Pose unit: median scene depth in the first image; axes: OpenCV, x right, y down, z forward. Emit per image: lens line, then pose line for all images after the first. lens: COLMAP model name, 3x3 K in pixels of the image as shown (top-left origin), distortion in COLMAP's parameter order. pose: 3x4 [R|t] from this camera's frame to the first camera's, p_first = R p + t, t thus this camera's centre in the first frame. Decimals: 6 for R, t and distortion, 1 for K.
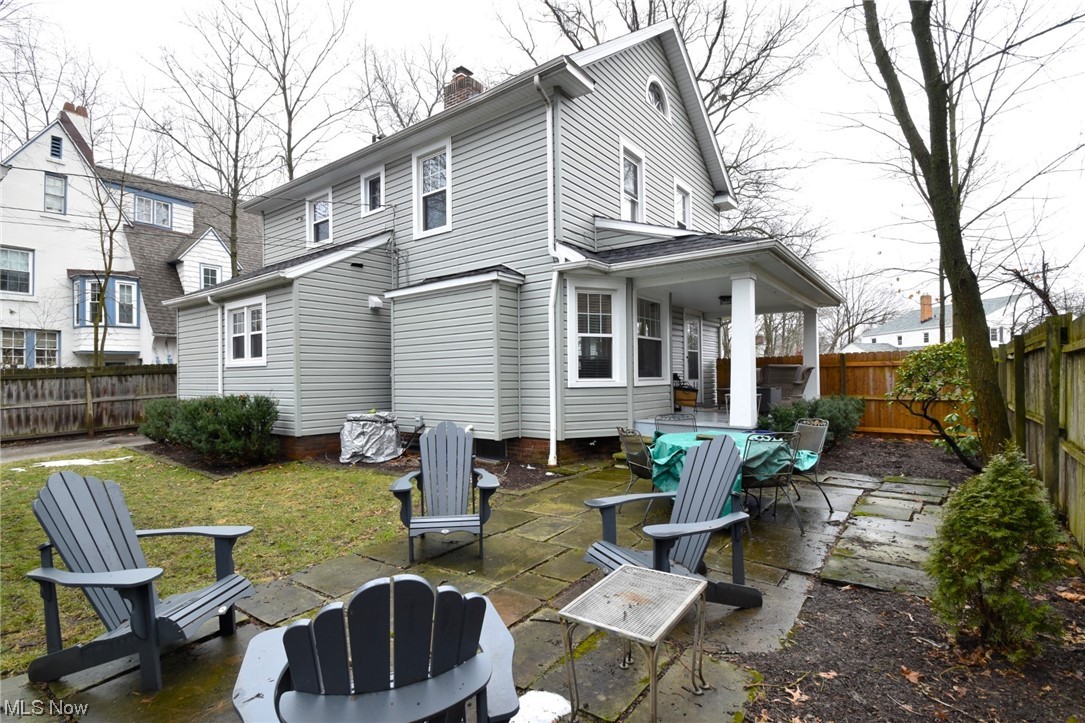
lens RADIAL K [[527.8, 0, 526.8], [0, 527.8, 377.2], [0, 0, 1]] dist [-0.009152, -0.000481]
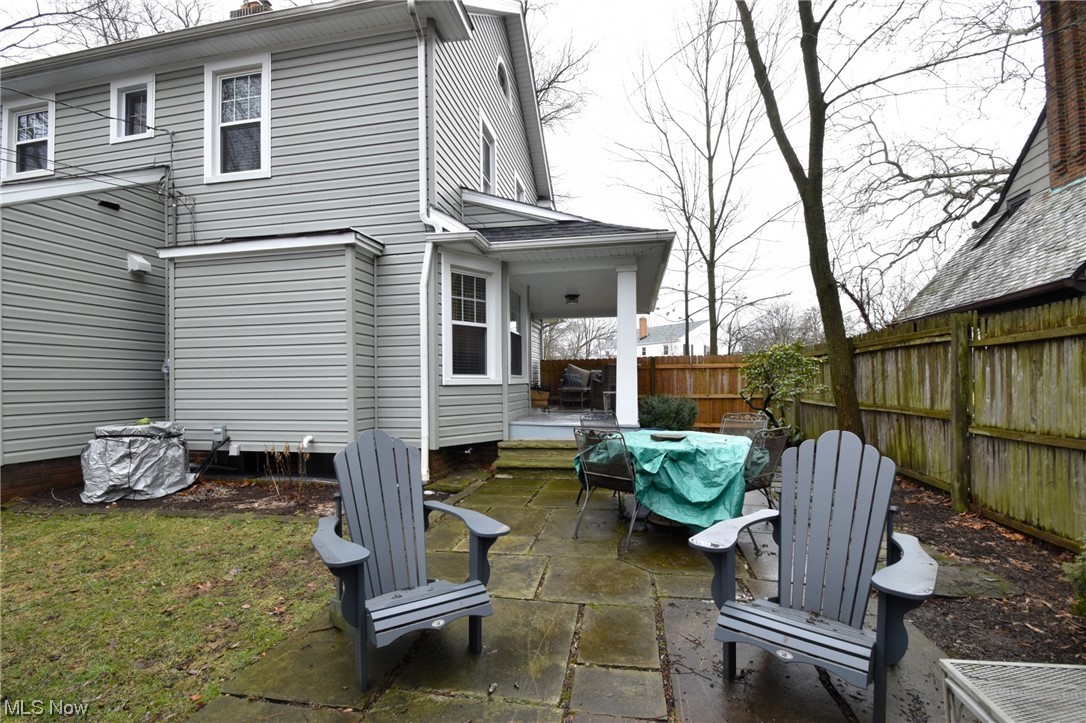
lens RADIAL K [[505.6, 0, 526.2], [0, 505.6, 377.4], [0, 0, 1]] dist [0.002477, -0.015016]
pose [[0.896525, 0.007423, 0.442930, -0.144999], [-0.002097, 0.999920, -0.012512, 0.016254], [-0.442988, 0.010288, 0.896469, 0.218974]]
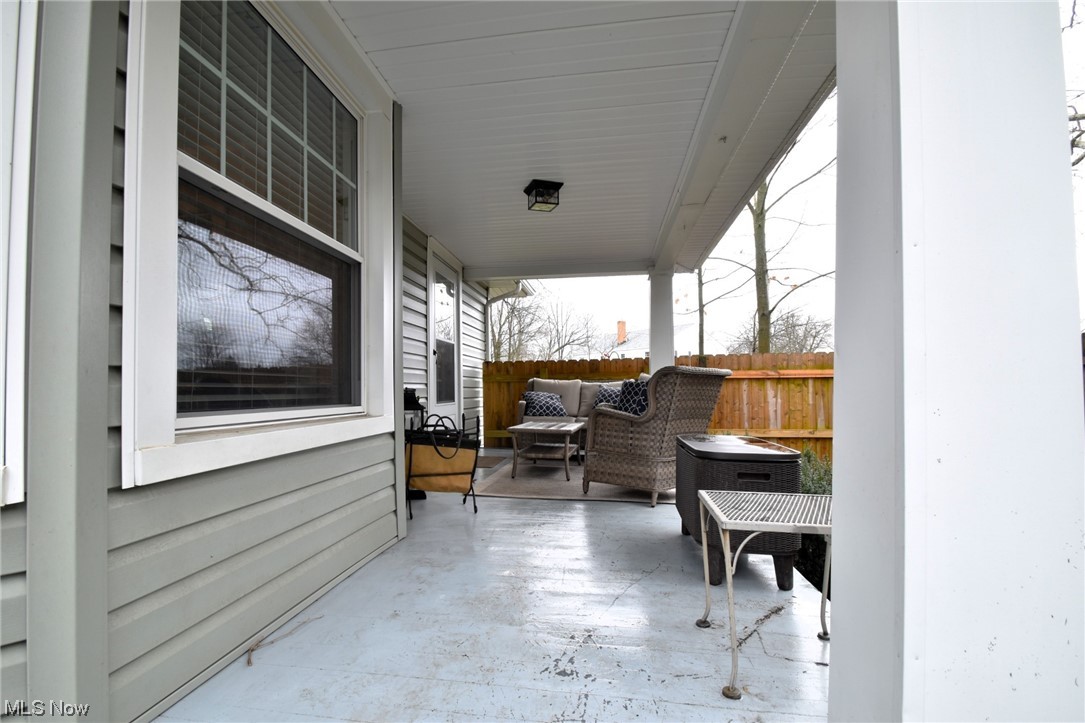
lens RADIAL K [[505.2, 0, 525.7], [0, 505.2, 377.4], [0, 0, 1]] dist [0.002477, -0.015016]
pose [[0.870487, 0.016614, 0.491911, 0.226260], [-0.002999, 0.999591, -0.028454, -0.007586], [-0.492182, 0.023294, 0.870181, 0.825364]]
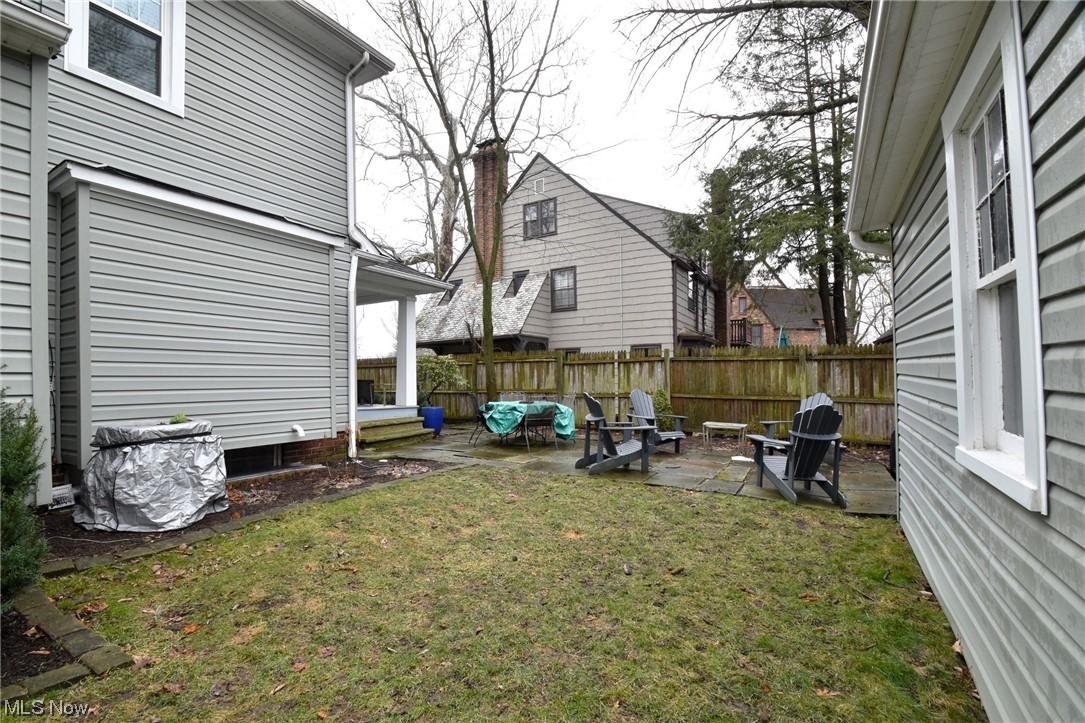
lens RADIAL K [[505.2, 0, 525.7], [0, 505.2, 377.4], [0, 0, 1]] dist [0.002477, -0.015016]
pose [[-0.129053, 0.018890, 0.991458, -0.838106], [0.005762, 0.999816, -0.018299, 0.038235], [-0.991621, 0.003351, -0.129138, 0.753081]]
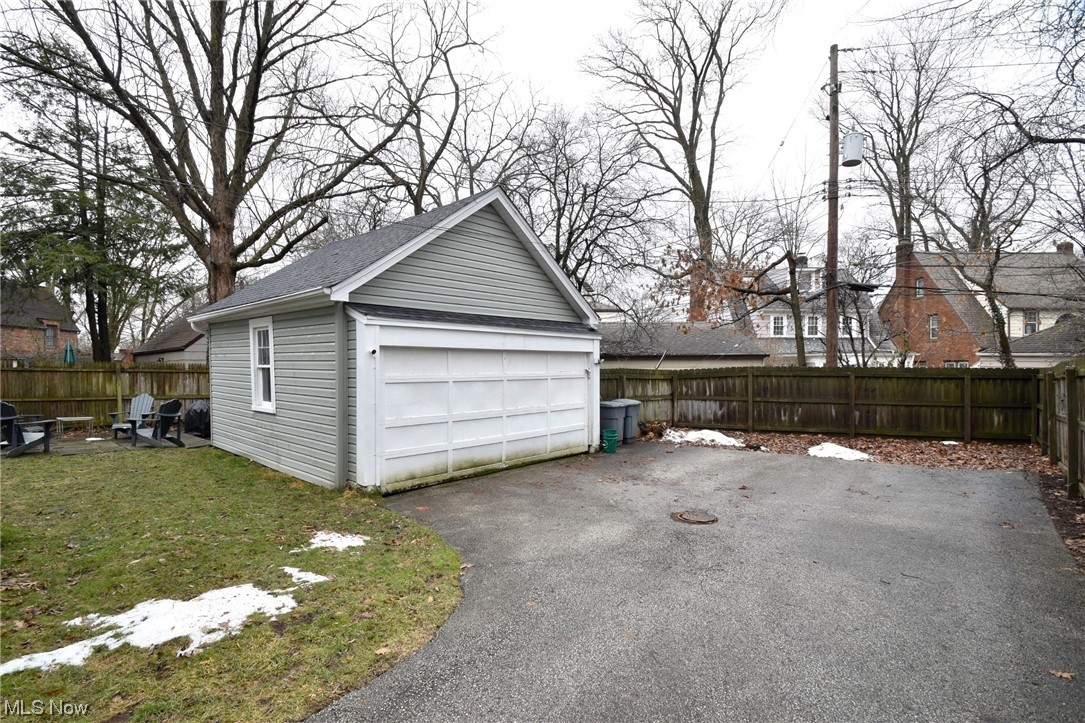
lens RADIAL K [[505.2, 0, 525.7], [0, 505.2, 377.4], [0, 0, 1]] dist [0.002477, -0.015016]
pose [[-0.995984, 0.016892, 0.087919, -1.267185], [0.017645, 0.999814, 0.007795, 0.012919], [-0.087771, 0.009316, -0.996097, 1.494452]]
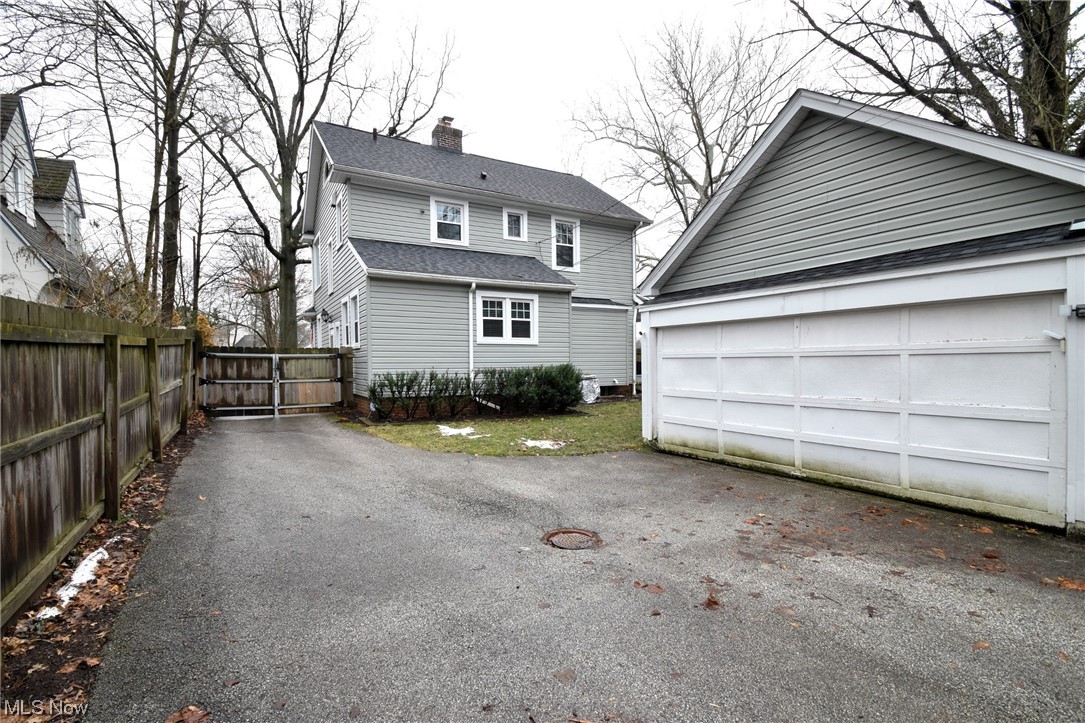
lens RADIAL K [[505.2, 0, 525.7], [0, 505.2, 377.4], [0, 0, 1]] dist [0.002477, -0.015016]
pose [[0.381526, -0.019568, 0.924151, -1.978160], [-0.002656, 0.999749, 0.022265, 0.040985], [-0.924354, -0.010949, 0.381378, 0.565719]]
